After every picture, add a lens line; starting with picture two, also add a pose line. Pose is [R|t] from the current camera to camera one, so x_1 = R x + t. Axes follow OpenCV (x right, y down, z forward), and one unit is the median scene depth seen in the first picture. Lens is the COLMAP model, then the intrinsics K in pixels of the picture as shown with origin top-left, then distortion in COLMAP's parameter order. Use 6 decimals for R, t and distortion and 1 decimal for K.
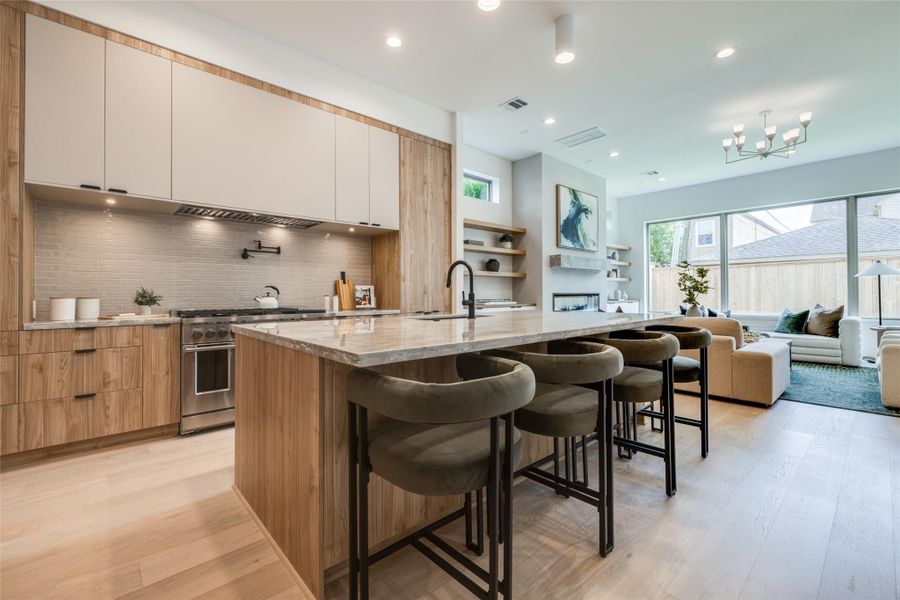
lens RADIAL K [[395.4, 0, 447.2], [0, 395.4, 293.9], [0, 0, 1]] dist [0.001204, 0.000324]
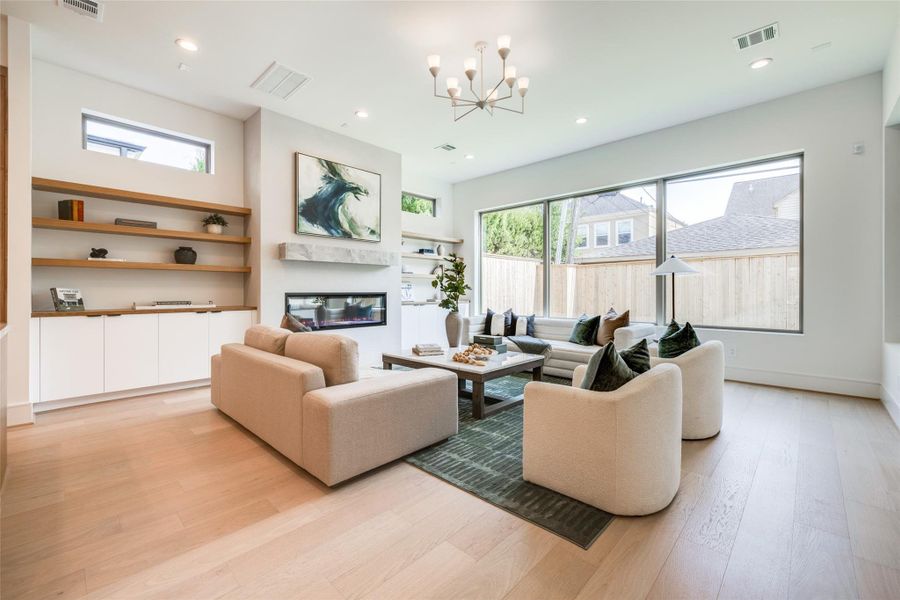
lens RADIAL K [[379.2, 0, 450.0], [0, 379.2, 300.0], [0, 0, 1]] dist [-0.000152, 0.000331]
pose [[0.997177, 0.003825, 0.074988, 0.520123], [-0.005746, 0.999660, 0.025422, -0.008653], [-0.074865, -0.025781, 0.996860, 0.230421]]
